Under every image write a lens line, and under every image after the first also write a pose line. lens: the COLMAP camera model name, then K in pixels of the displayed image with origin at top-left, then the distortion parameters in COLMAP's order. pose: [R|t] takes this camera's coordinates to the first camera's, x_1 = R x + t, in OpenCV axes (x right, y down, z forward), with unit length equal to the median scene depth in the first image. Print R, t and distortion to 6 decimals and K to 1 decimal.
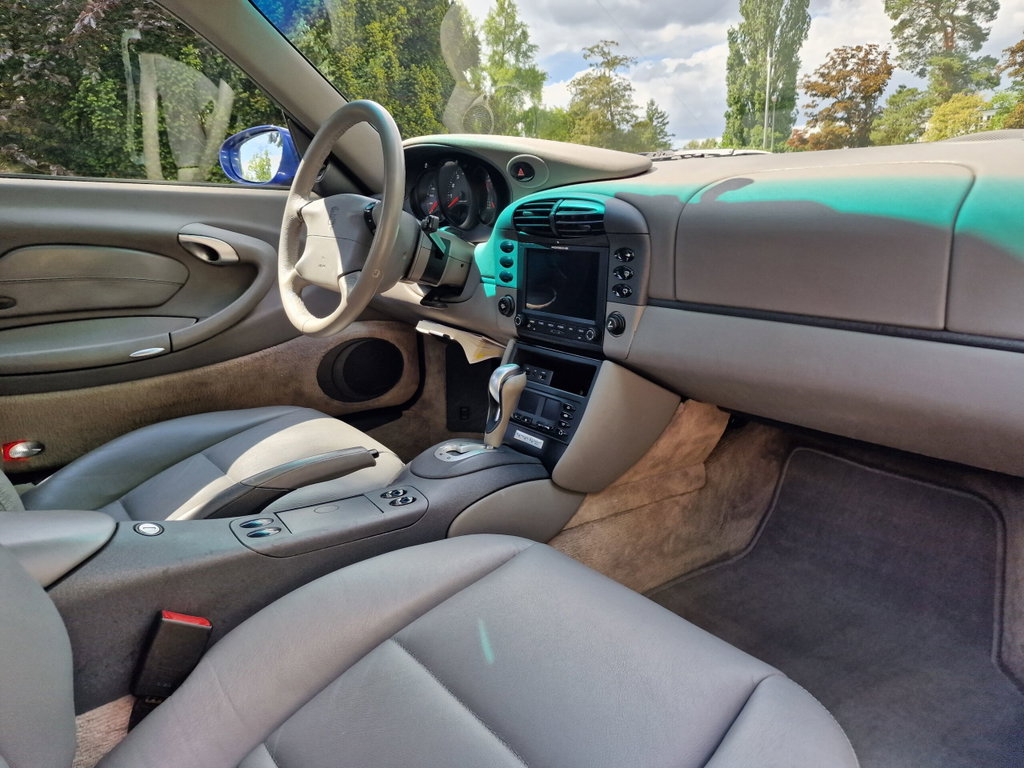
lens RADIAL K [[697.6, 0, 516.8], [0, 697.6, 377.8], [0, 0, 1]] dist [0.048433, -0.045187]
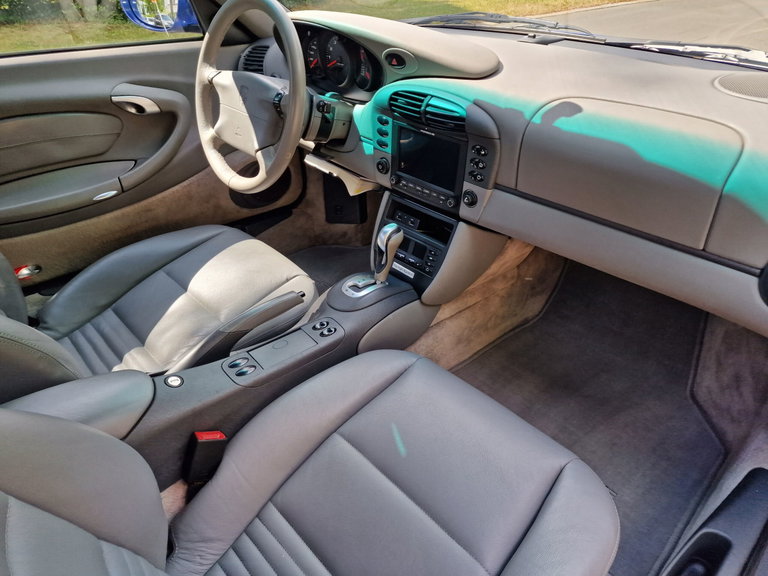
lens RADIAL K [[523.2, 0, 384.0], [0, 523.2, 282.9], [0, 0, 1]] dist [0.048433, -0.045187]
pose [[0.997194, -0.037346, 0.064882, -0.095695], [0.013741, 0.943270, 0.331743, -0.249727], [-0.073591, -0.329920, 0.941136, -0.022492]]
